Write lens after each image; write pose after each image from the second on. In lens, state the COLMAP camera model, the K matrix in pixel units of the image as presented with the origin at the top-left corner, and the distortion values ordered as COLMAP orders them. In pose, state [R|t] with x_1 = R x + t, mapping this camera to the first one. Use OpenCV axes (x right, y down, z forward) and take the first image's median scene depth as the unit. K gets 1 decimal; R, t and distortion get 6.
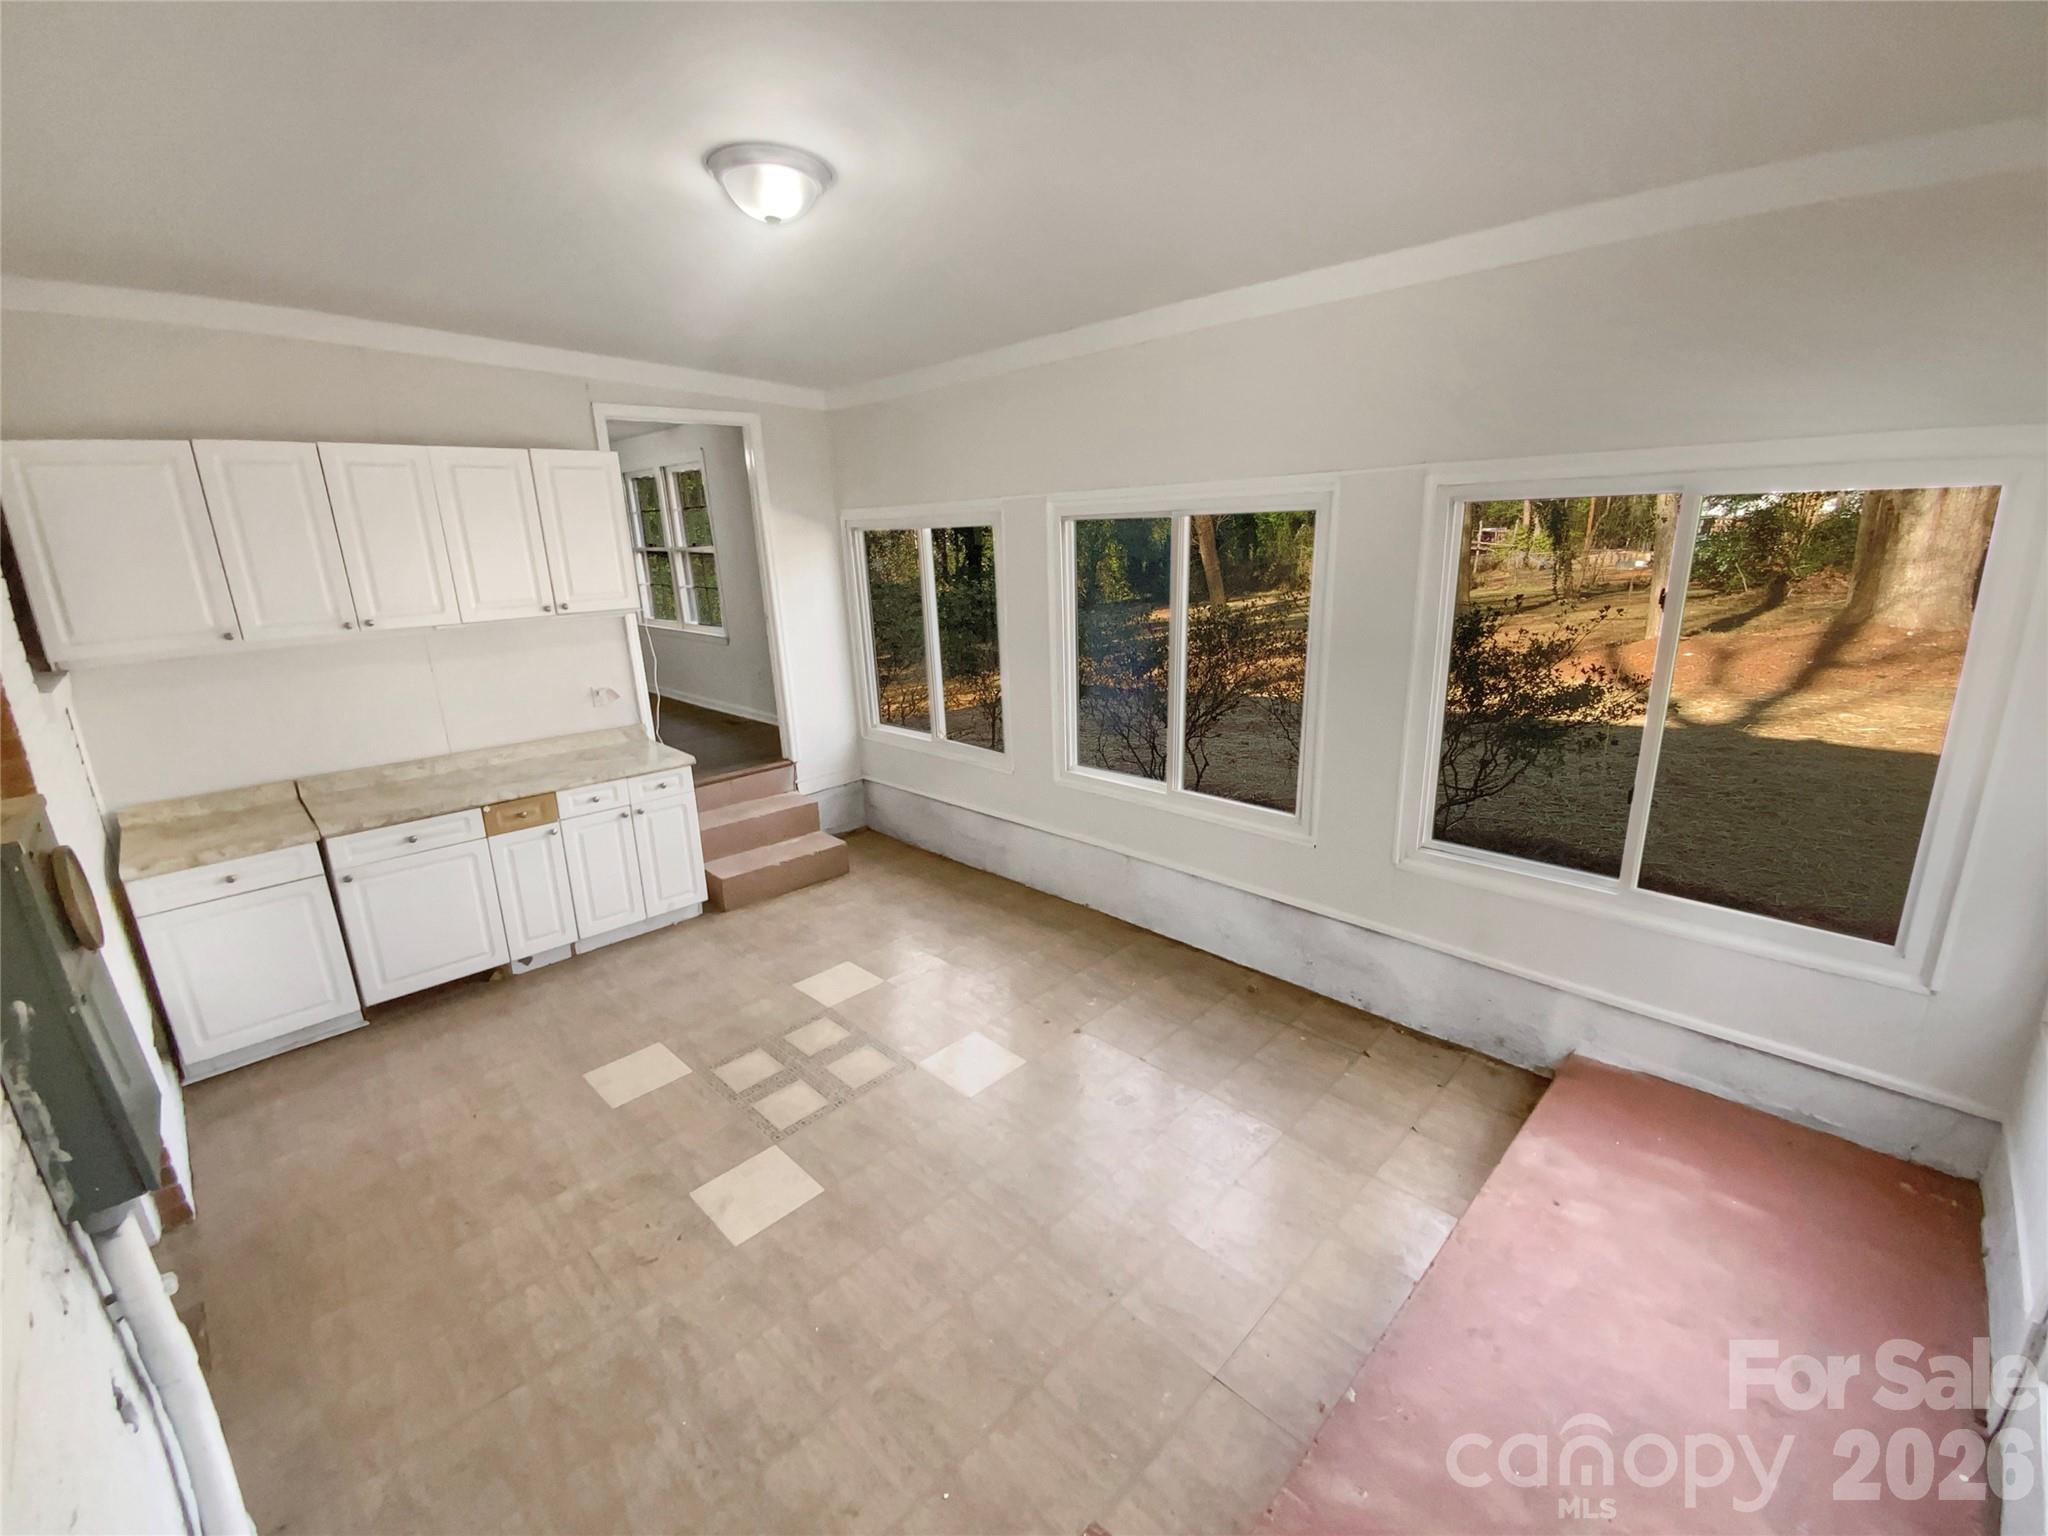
lens RADIAL K [[868.4, 0, 1019.6], [0, 868.4, 770.8], [0, 0, 1]] dist [0.013707, -0.000229]
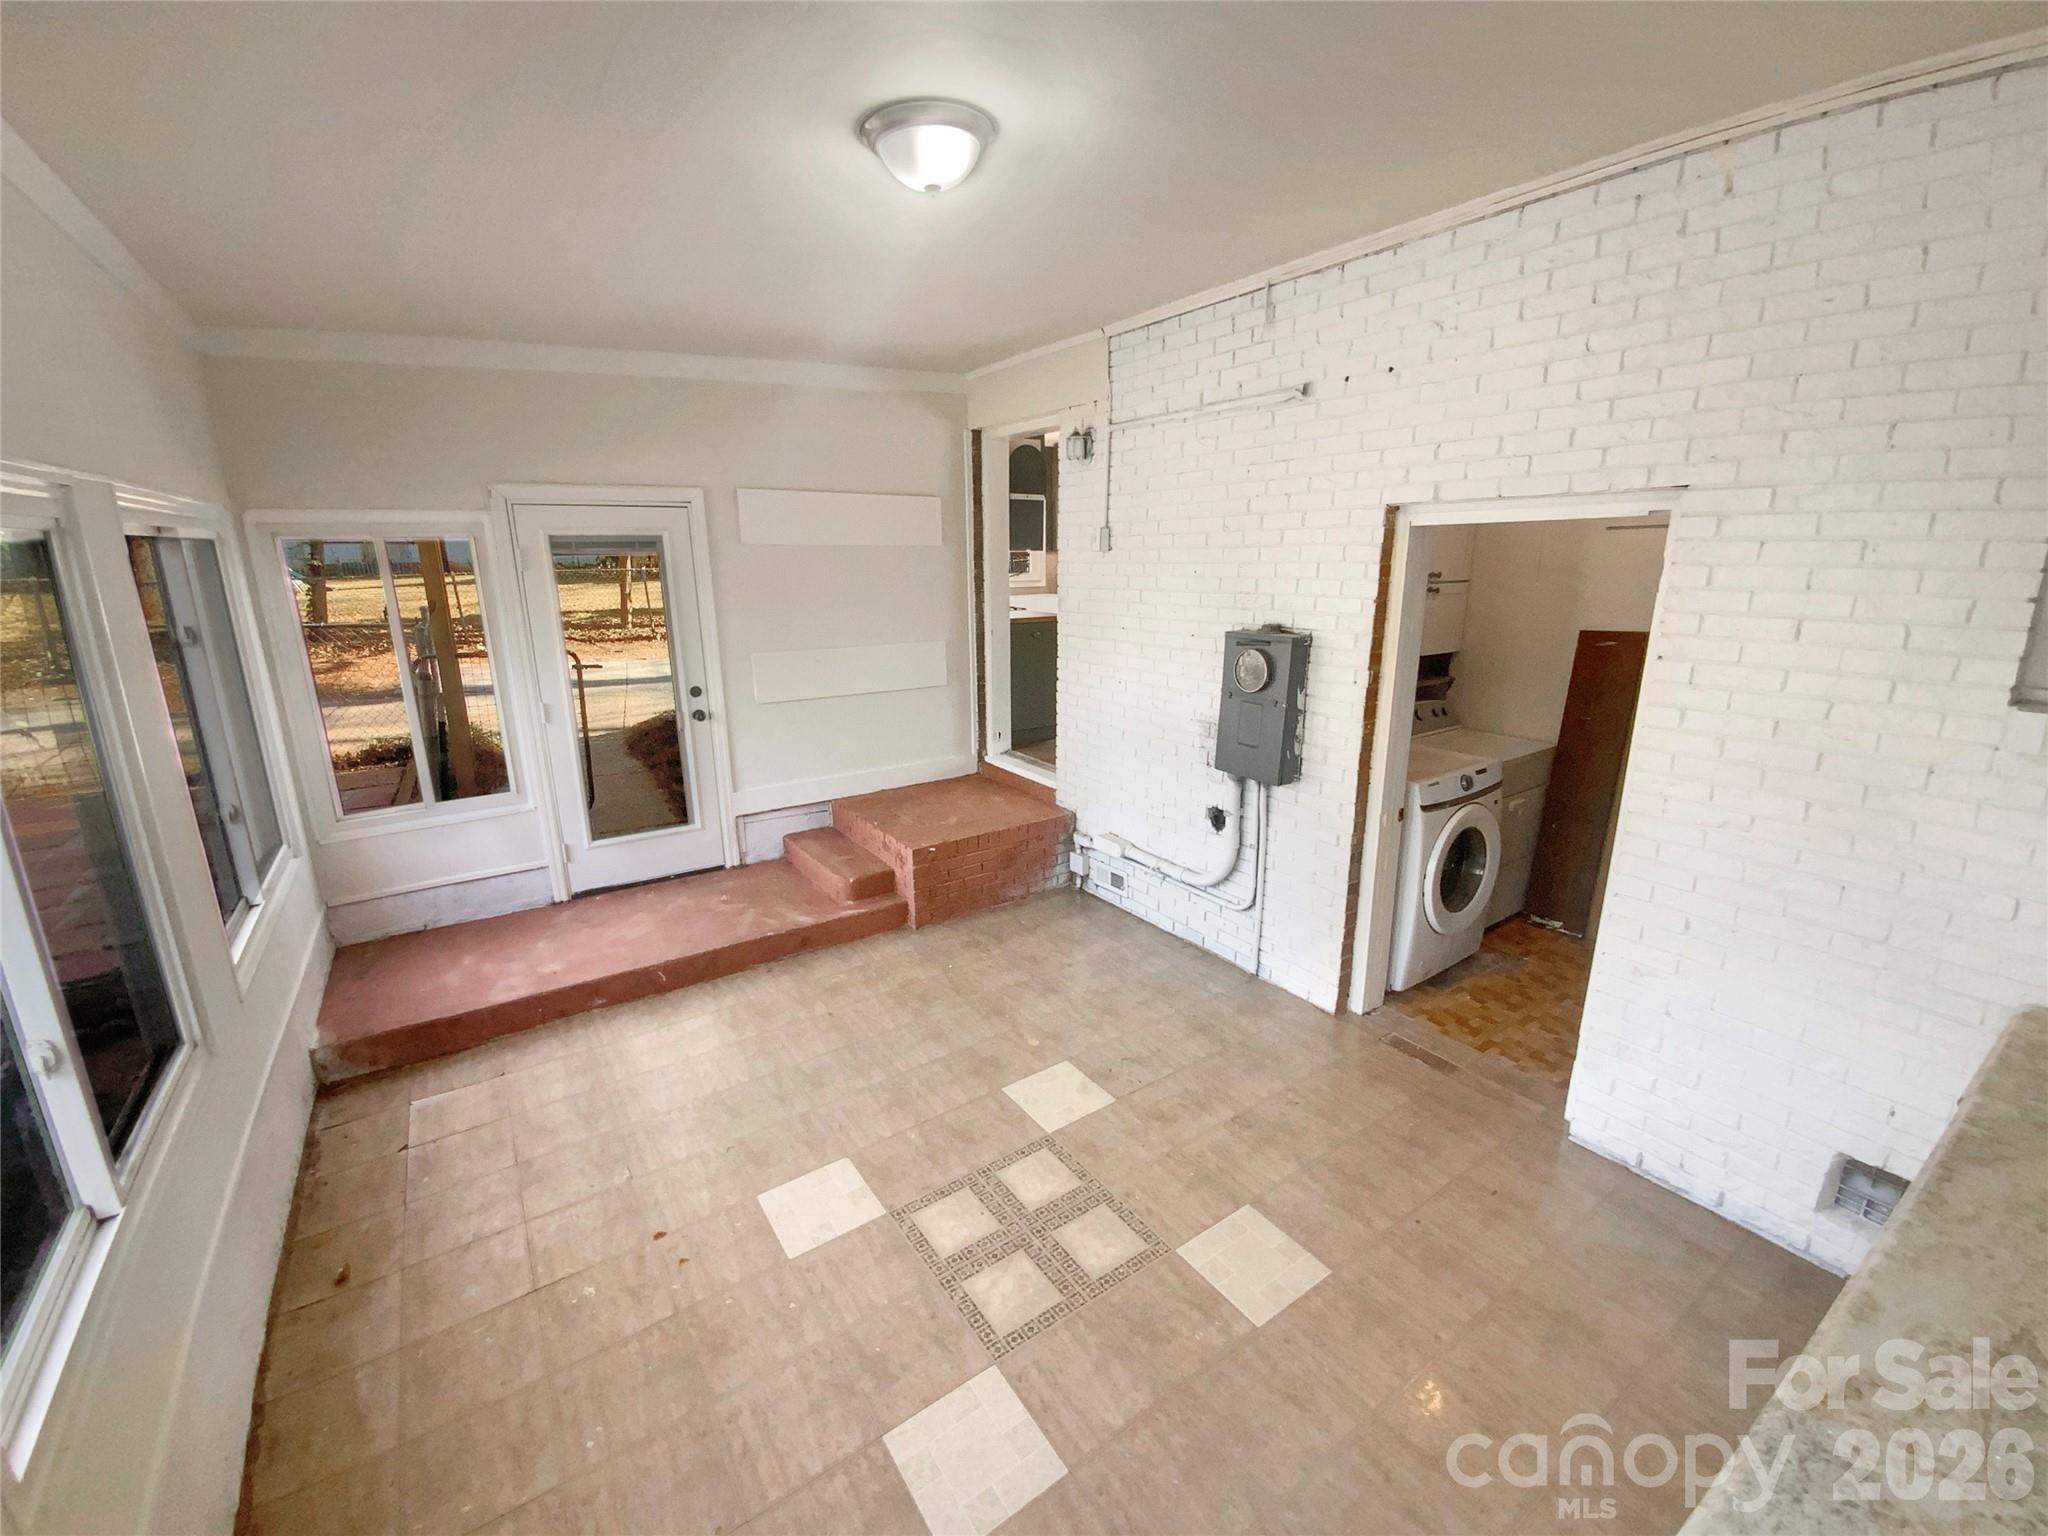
lens RADIAL K [[868.4, 0, 1026.3], [0, 868.4, 770.4], [0, 0, 1]] dist [0.013707, -0.000229]
pose [[-0.980401, -0.005639, 0.196933, -0.450444], [0.091581, 0.871984, 0.480892, -0.427091], [-0.174434, 0.489502, -0.854377, 1.659427]]
